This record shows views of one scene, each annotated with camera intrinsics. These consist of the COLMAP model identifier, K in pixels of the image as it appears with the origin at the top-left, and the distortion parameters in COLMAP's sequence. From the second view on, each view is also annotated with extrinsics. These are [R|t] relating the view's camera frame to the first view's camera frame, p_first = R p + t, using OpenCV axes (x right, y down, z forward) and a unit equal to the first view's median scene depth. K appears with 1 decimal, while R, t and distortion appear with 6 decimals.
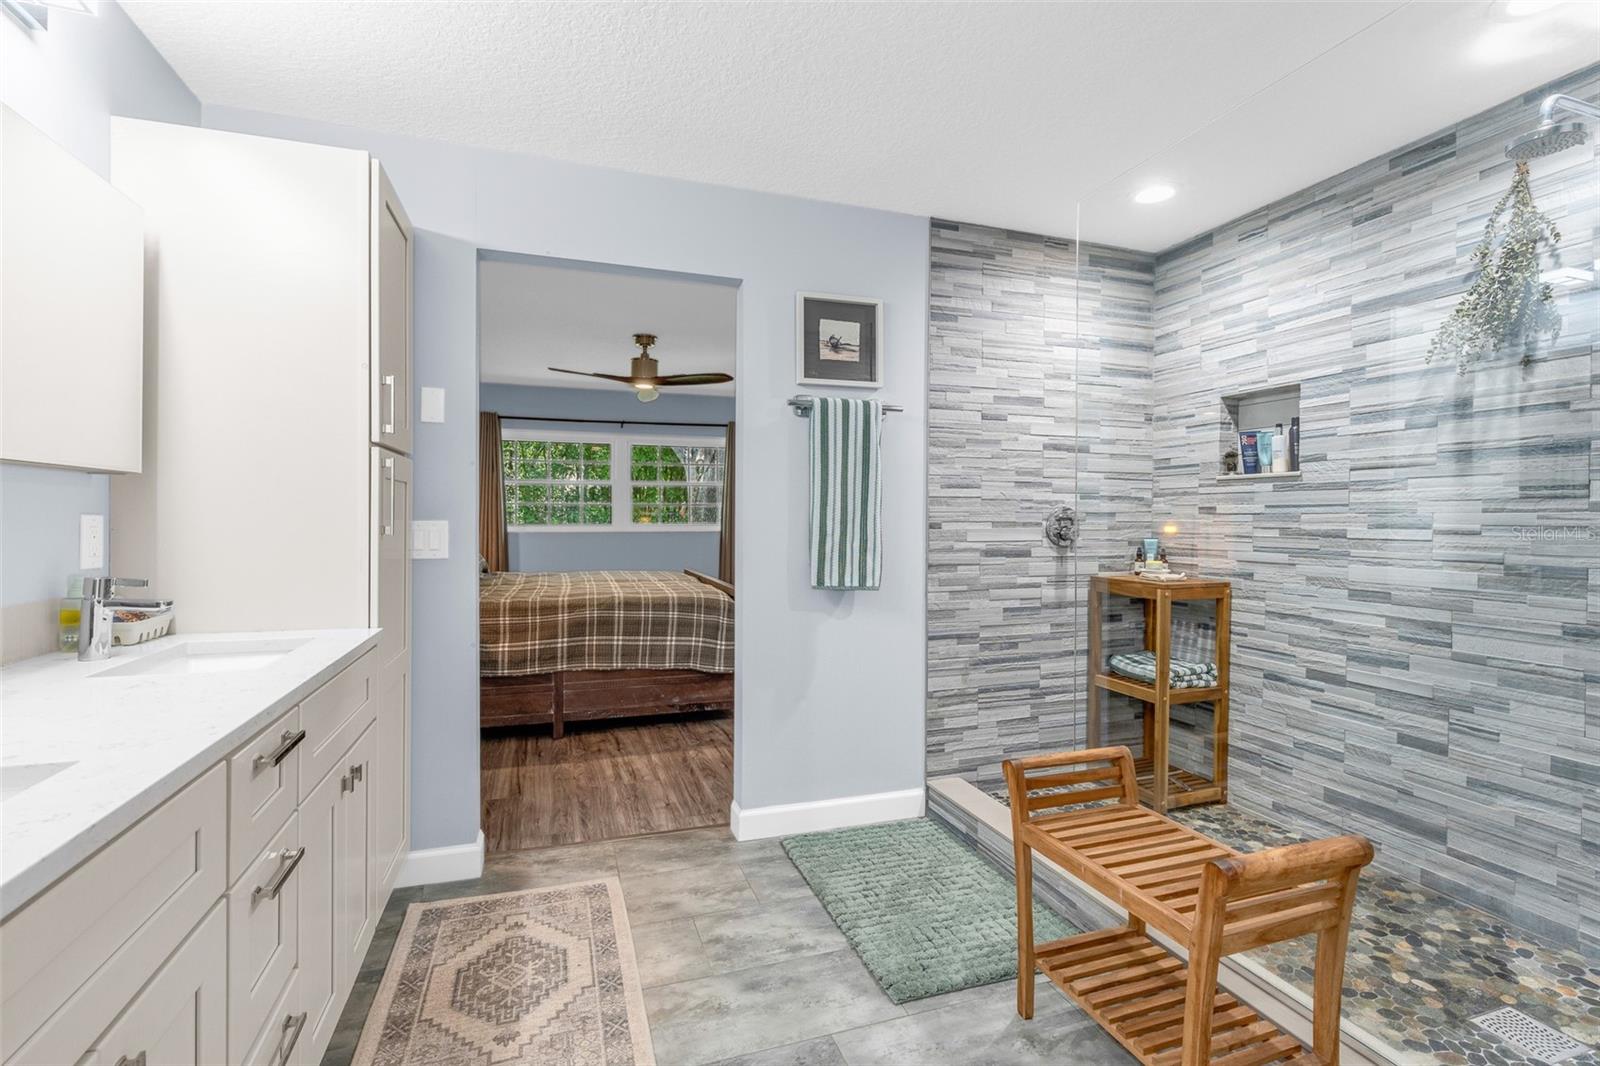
lens RADIAL K [[723.6, 0, 797.8], [0, 723.6, 522.9], [0, 0, 1]] dist [-0.010588, 0.003754]
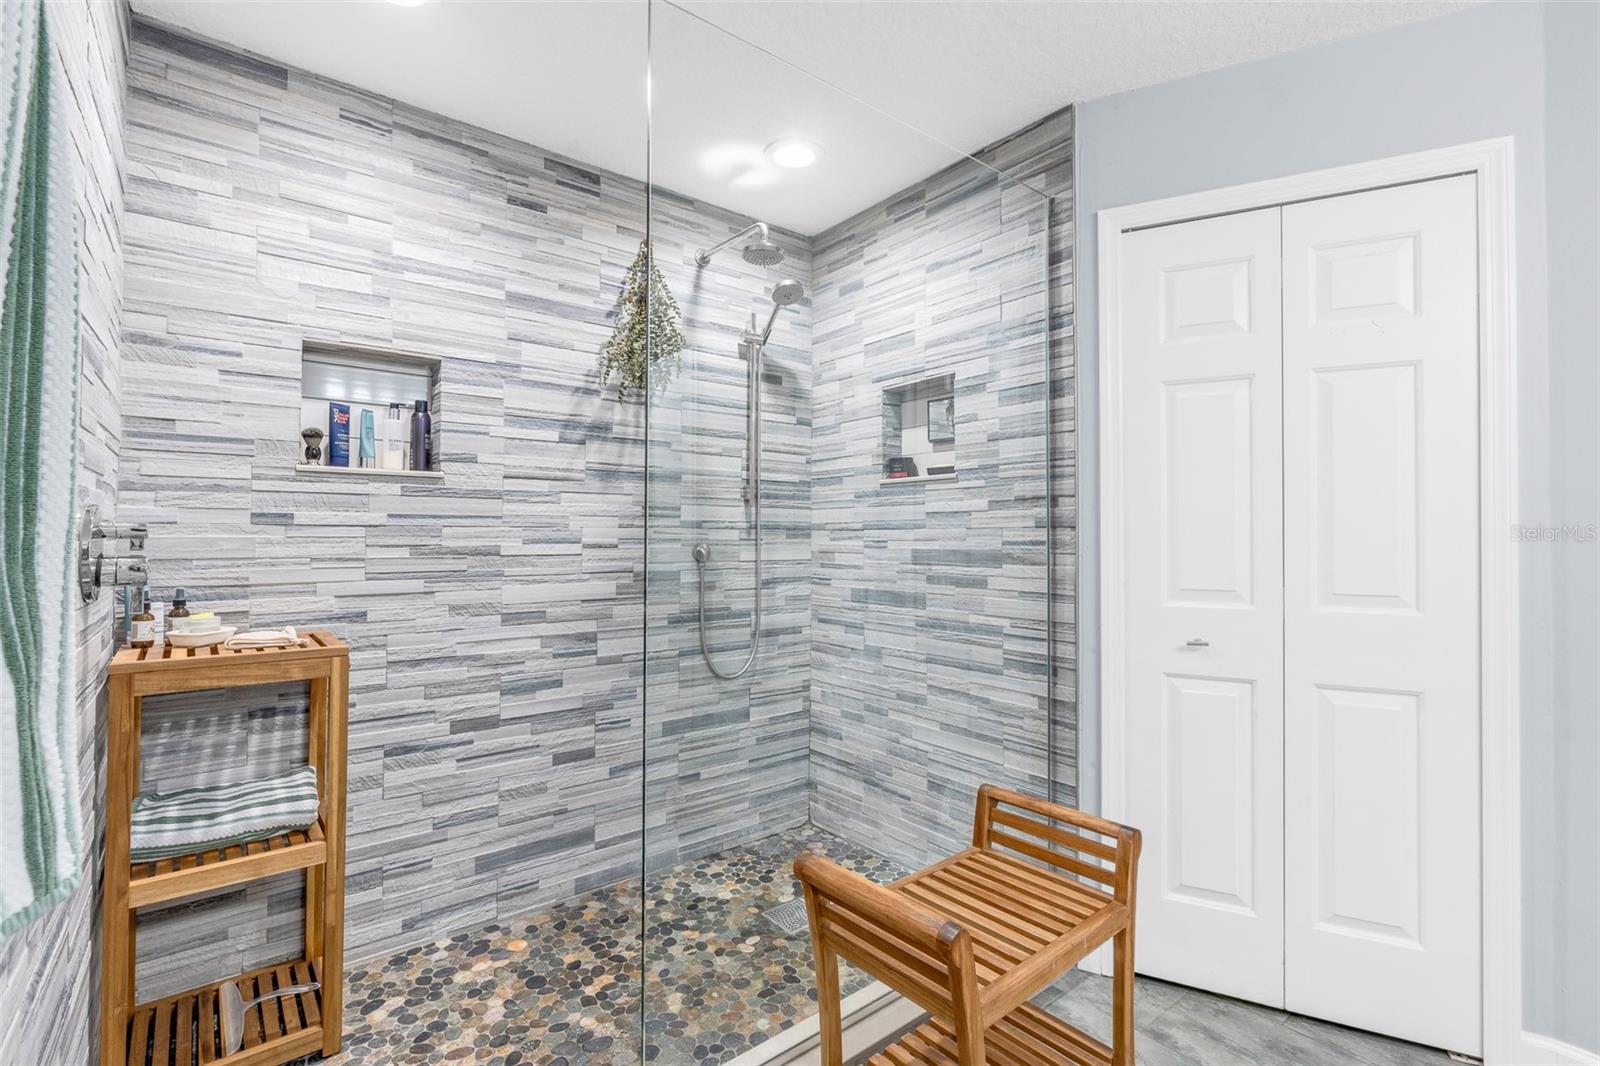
lens RADIAL K [[723.6, 0, 786.4], [0, 723.6, 522.6], [0, 0, 1]] dist [-0.010588, 0.003754]
pose [[-0.326870, 0.007774, 0.945037, -0.177056], [0.000407, 0.999967, -0.008085, -0.011227], [-0.945069, -0.002259, -0.326862, 0.971681]]
